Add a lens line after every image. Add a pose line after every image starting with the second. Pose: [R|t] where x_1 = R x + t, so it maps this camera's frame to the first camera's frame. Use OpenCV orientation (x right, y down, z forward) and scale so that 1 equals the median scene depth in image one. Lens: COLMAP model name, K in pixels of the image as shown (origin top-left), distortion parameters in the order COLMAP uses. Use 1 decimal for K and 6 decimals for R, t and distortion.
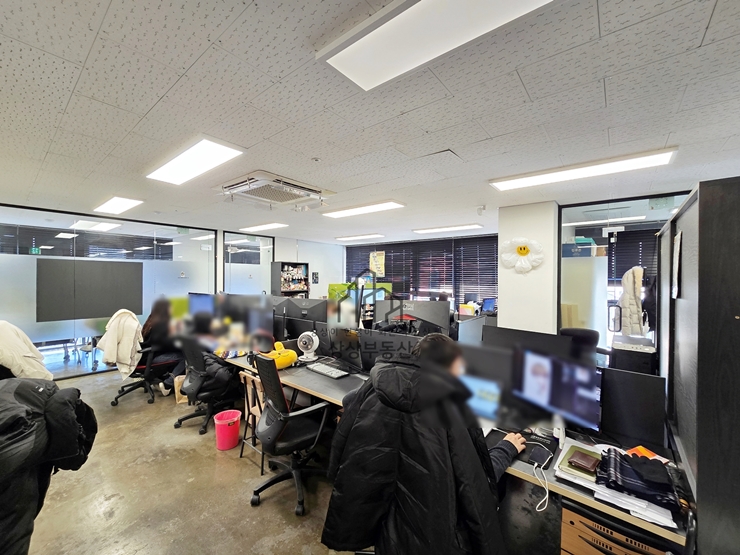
lens RADIAL K [[304.4, 0, 373.7], [0, 304.4, 278.9], [0, 0, 1]] dist [-0.003876, 0.000053]
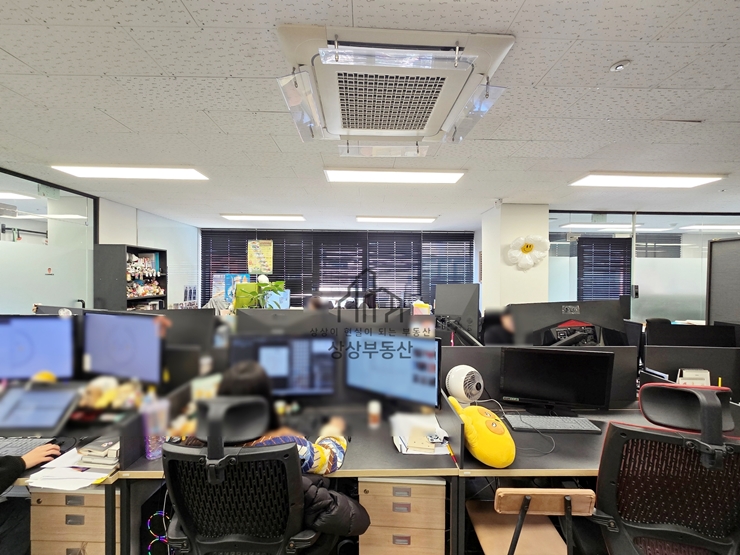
lens RADIAL K [[304.4, 0, 368.6], [0, 304.4, 279.9], [0, 0, 1]] dist [-0.003876, 0.000053]
pose [[0.760749, -0.007882, 0.648998, -0.325936], [0.003102, 0.999959, 0.008508, 0.002902], [-0.649039, -0.004459, 0.760742, 0.306889]]
